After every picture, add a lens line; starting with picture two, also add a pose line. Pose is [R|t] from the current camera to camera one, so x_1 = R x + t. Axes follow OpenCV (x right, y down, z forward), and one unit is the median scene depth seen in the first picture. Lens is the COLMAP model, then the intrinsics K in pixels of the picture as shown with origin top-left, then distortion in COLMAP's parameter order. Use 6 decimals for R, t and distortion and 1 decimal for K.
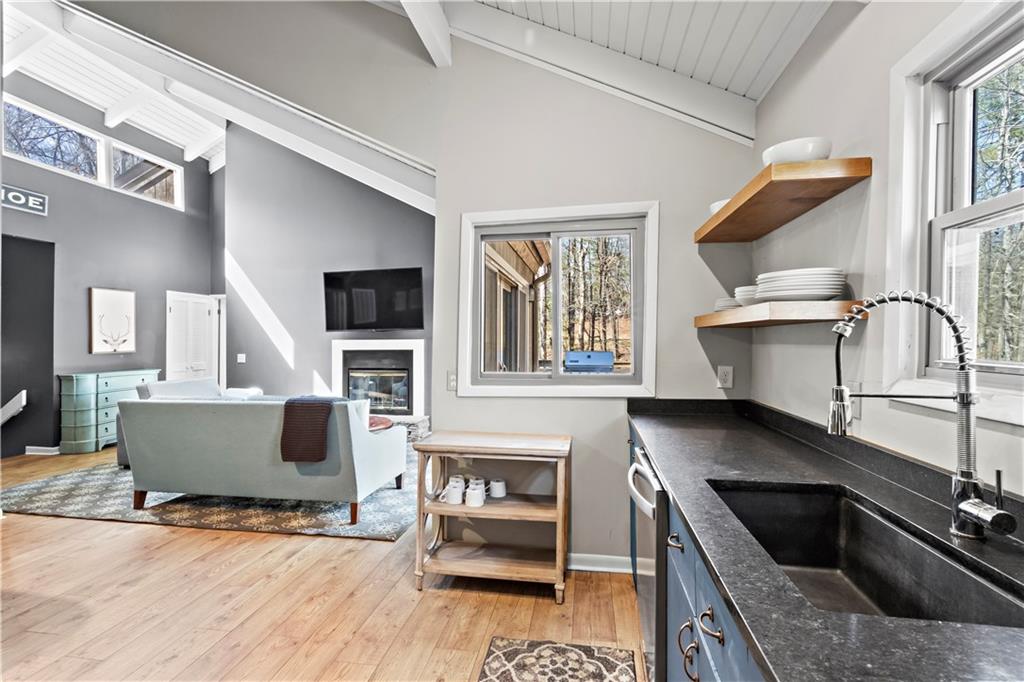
lens RADIAL K [[483.5, 0, 503.8], [0, 483.5, 339.2], [0, 0, 1]] dist [0.000397, 0.003067]
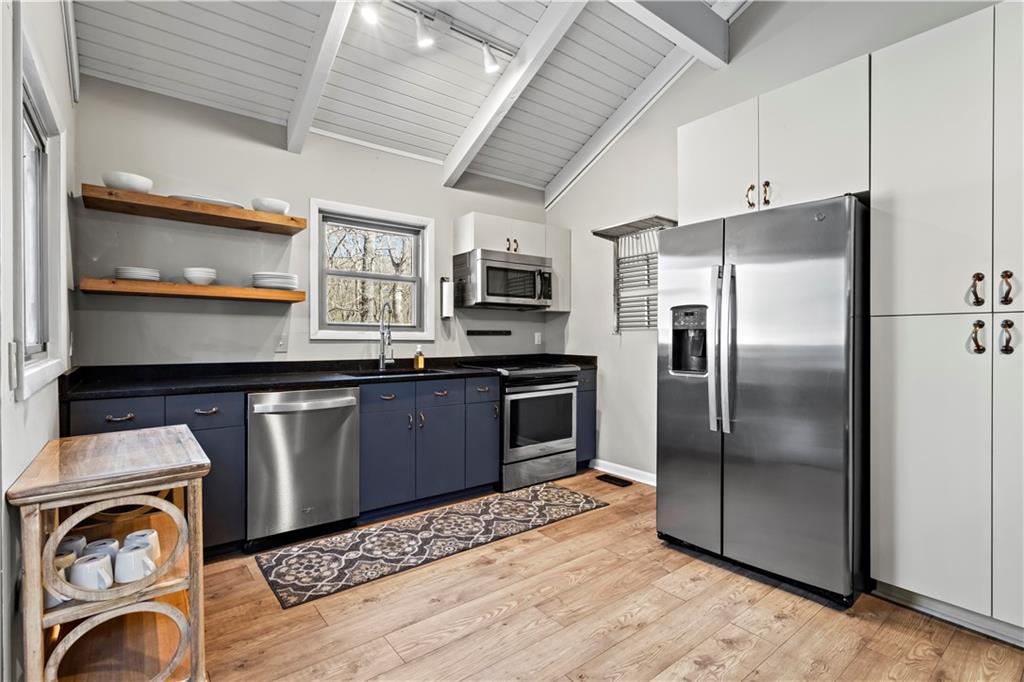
lens RADIAL K [[483.5, 0, 504.0], [0, 483.5, 338.4], [0, 0, 1]] dist [0.000397, 0.003067]
pose [[-0.739684, -0.002084, 0.672951, -0.330365], [-0.006771, 0.999968, -0.004346, 0.027509], [-0.672920, -0.007771, -0.739674, 0.475167]]
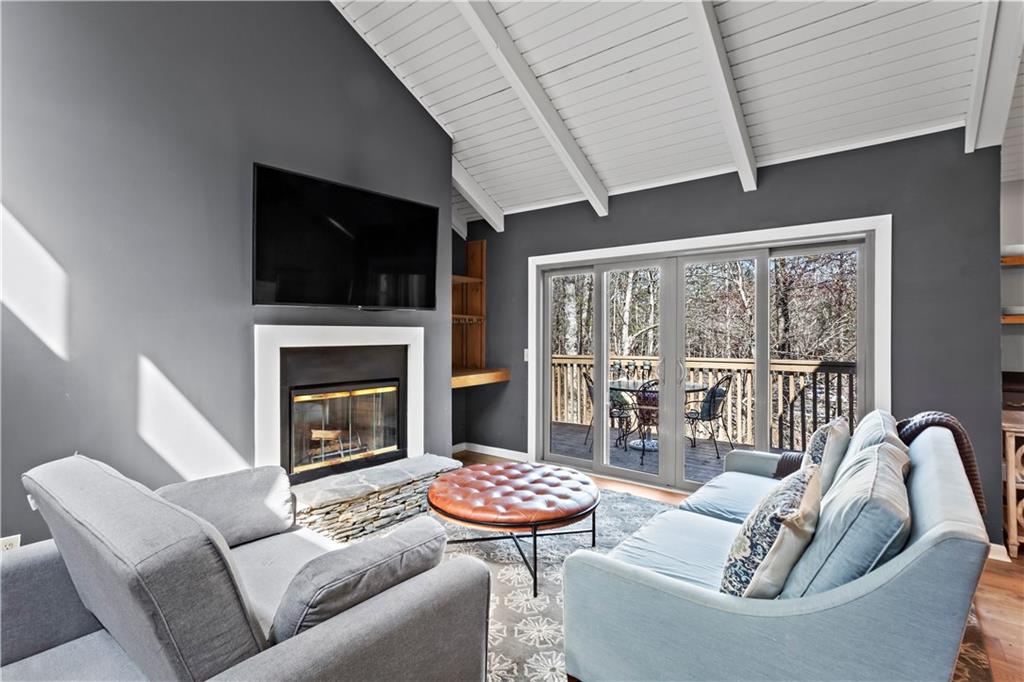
lens RADIAL K [[497.3, 0, 505.9], [0, 497.3, 340.8], [0, 0, 1]] dist [-0.013039, 0.000050]
pose [[0.493196, -0.009108, 0.869871, -0.682083], [-0.010171, 0.999816, 0.016235, 0.007096], [-0.869859, -0.016855, 0.493013, 0.641362]]
